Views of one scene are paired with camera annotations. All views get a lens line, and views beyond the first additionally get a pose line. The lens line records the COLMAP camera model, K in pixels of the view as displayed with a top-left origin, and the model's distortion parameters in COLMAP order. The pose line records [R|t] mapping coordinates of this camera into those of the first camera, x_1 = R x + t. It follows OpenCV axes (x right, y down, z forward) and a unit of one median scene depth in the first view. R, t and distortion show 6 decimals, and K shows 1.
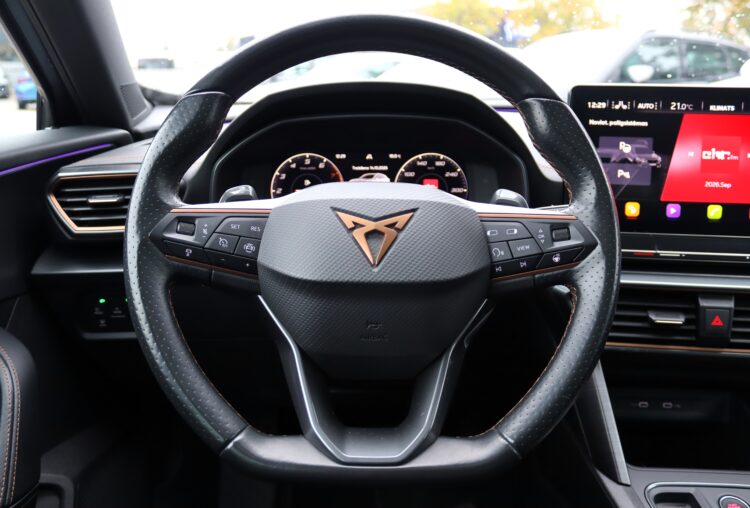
lens RADIAL K [[612.8, 0, 372.6], [0, 612.8, 250.6], [0, 0, 1]] dist [-0.159666, 0.106495]
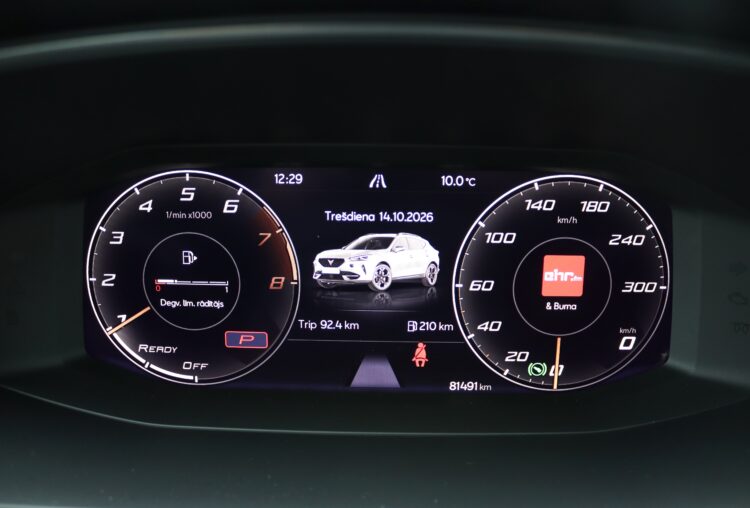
lens RADIAL K [[612.8, 0, 378.6], [0, 612.8, 258.1], [0, 0, 1]] dist [-0.159666, 0.106495]
pose [[0.999552, 0.018434, -0.023583, 0.003897], [-0.017299, 0.998724, 0.047444, -0.153050], [0.024427, -0.047015, 0.998595, 0.804969]]
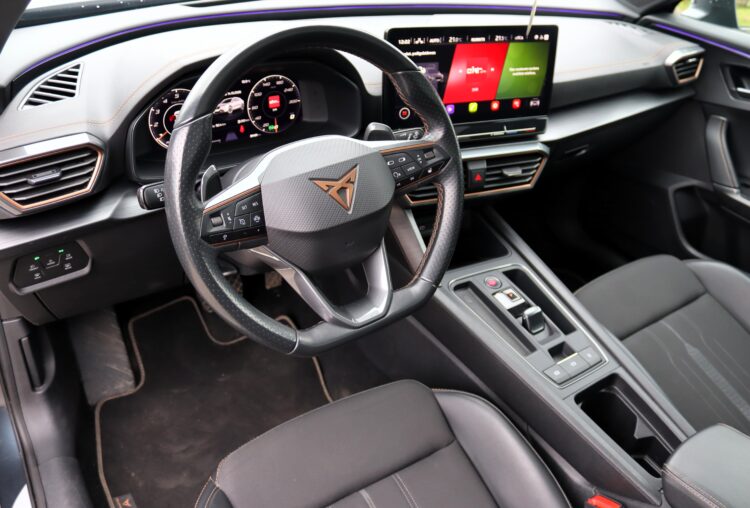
lens RADIAL K [[612.8, 0, 373.6], [0, 612.8, 251.4], [0, 0, 1]] dist [-0.159666, 0.106495]
pose [[0.837054, -0.250473, 0.486419, -0.498543], [0.071211, 0.931368, 0.357047, -0.296356], [-0.542466, -0.264230, 0.797442, -0.222795]]
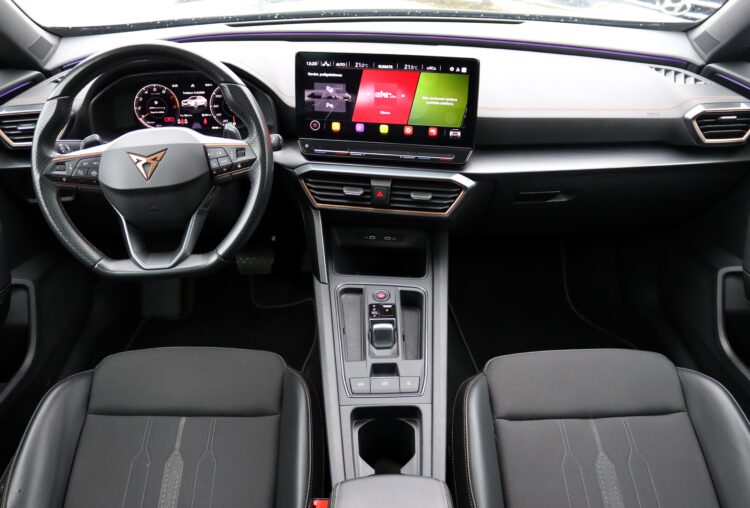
lens RADIAL K [[612.8, 0, 374.3], [0, 612.8, 248.1], [0, 0, 1]] dist [-0.159666, 0.106495]
pose [[0.999632, -0.005437, 0.026560, 0.502266], [-0.002605, 0.955883, 0.293735, -0.247412], [-0.026985, -0.293696, 0.955518, -0.741258]]
